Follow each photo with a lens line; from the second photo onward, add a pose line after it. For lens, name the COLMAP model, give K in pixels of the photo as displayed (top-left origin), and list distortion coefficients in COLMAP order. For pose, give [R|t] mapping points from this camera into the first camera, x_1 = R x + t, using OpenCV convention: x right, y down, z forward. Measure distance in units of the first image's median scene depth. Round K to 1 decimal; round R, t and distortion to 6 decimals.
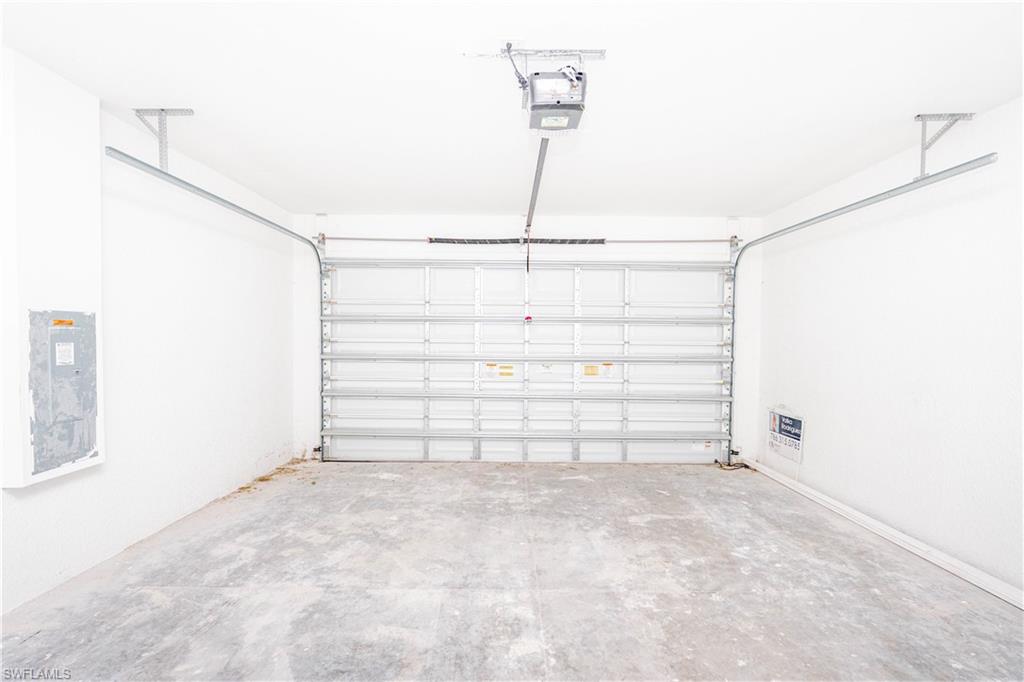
lens RADIAL K [[452.2, 0, 507.0], [0, 452.2, 342.8], [0, 0, 1]] dist [-0.003775, -0.000032]
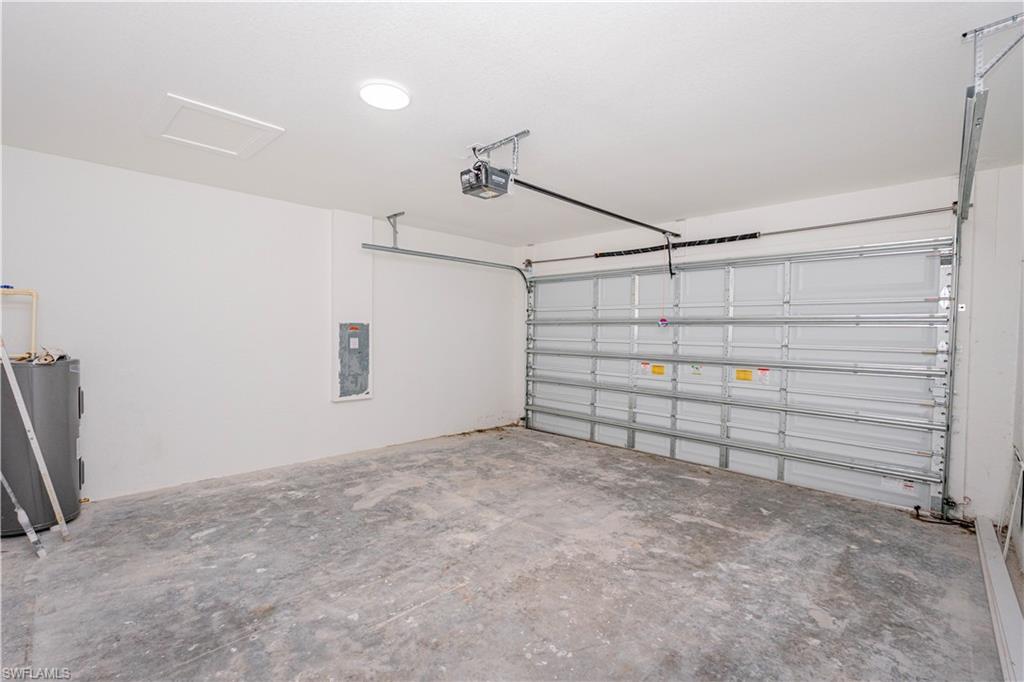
lens RADIAL K [[452.2, 0, 507.0], [0, 452.2, 342.8], [0, 0, 1]] dist [-0.003775, -0.000032]
pose [[0.714815, 0.020342, -0.699018, 0.602721], [-0.018723, 0.999775, 0.009948, -0.006803], [0.699063, 0.005977, 0.715035, -0.011593]]
